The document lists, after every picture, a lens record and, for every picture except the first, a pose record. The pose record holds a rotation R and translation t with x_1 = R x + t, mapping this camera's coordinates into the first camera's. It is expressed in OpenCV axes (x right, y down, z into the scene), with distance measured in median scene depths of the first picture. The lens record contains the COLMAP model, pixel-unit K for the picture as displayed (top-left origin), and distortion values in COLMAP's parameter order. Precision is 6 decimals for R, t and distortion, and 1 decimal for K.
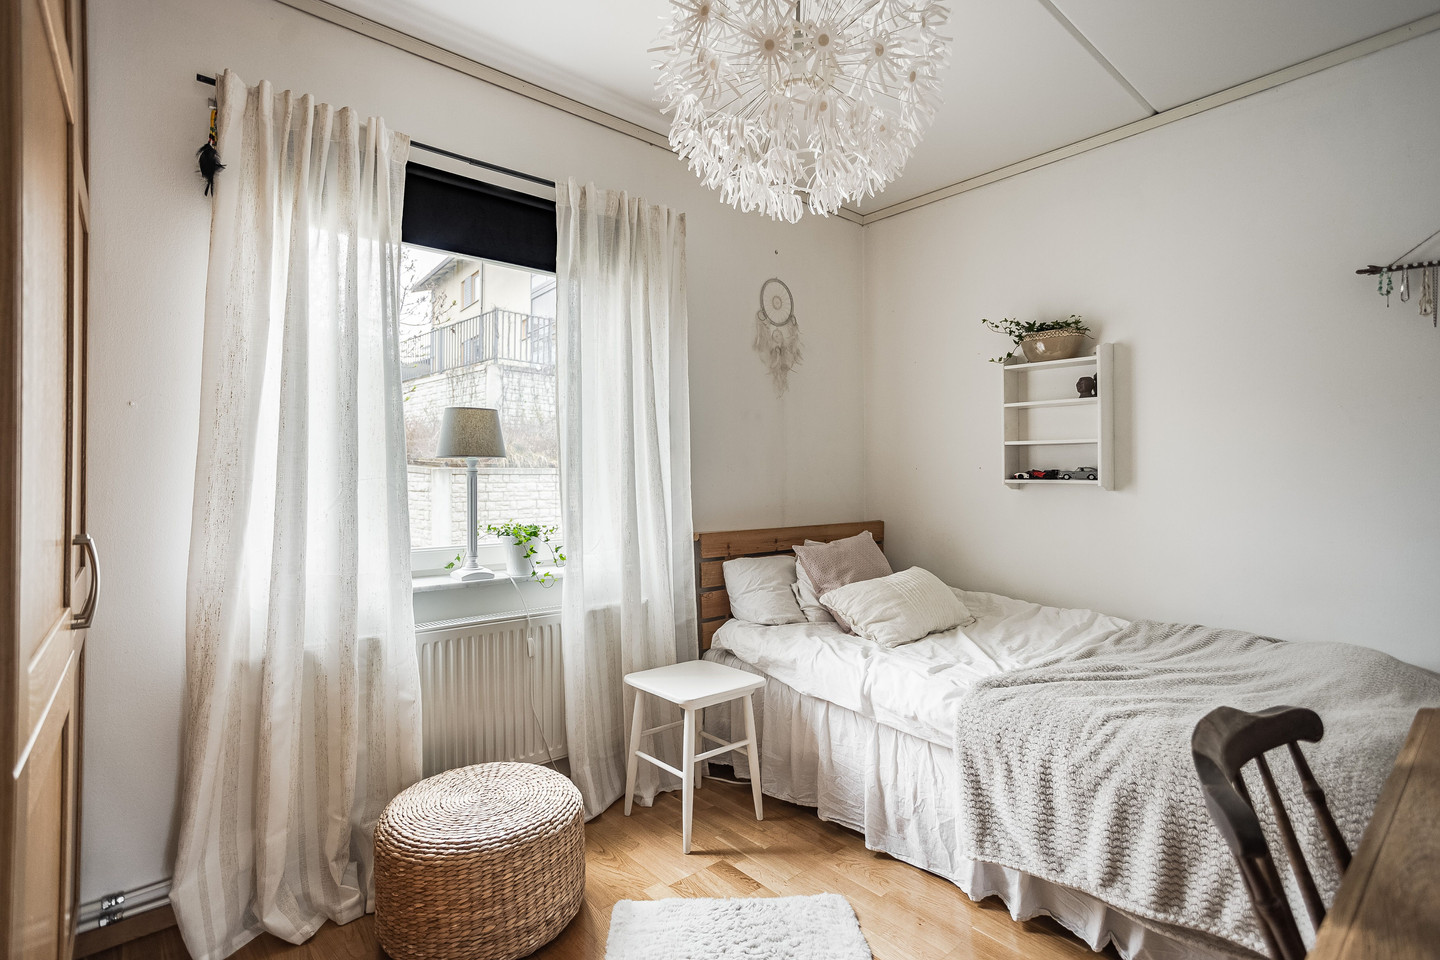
lens RADIAL K [[700.1, 0, 725.0], [0, 700.1, 472.2], [0, 0, 1]] dist [-0.006922, -0.000270]
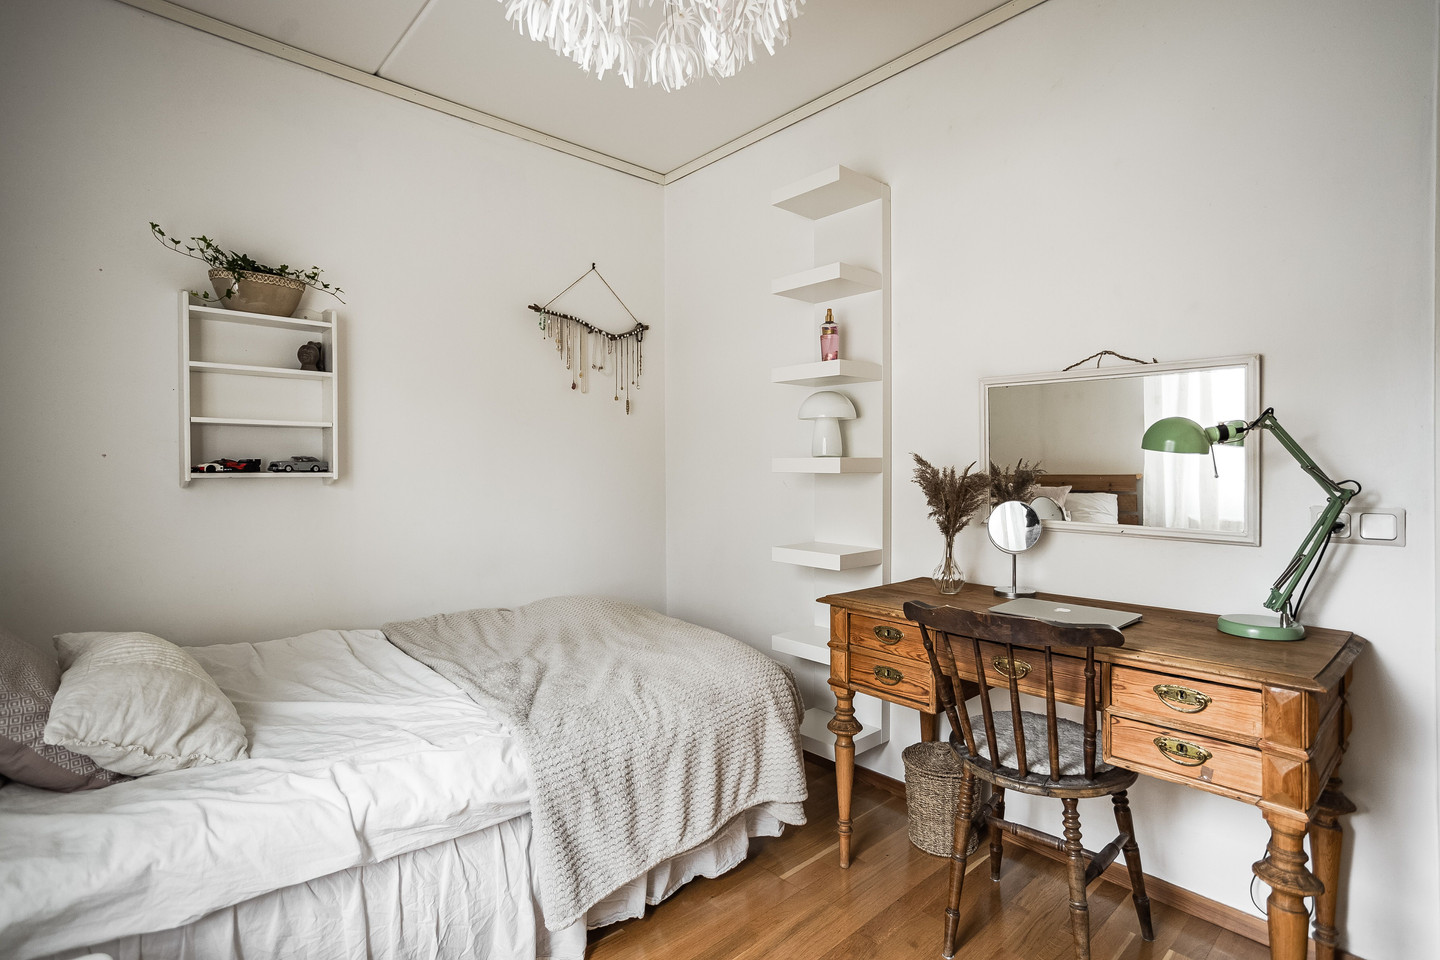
lens RADIAL K [[700.1, 0, 724.7], [0, 700.1, 479.3], [0, 0, 1]] dist [-0.006922, -0.000270]
pose [[-0.026413, -0.016211, 0.999520, -0.303831], [-0.000397, 0.999869, 0.016206, 0.005679], [-0.999651, 0.000031, -0.026416, 0.535094]]
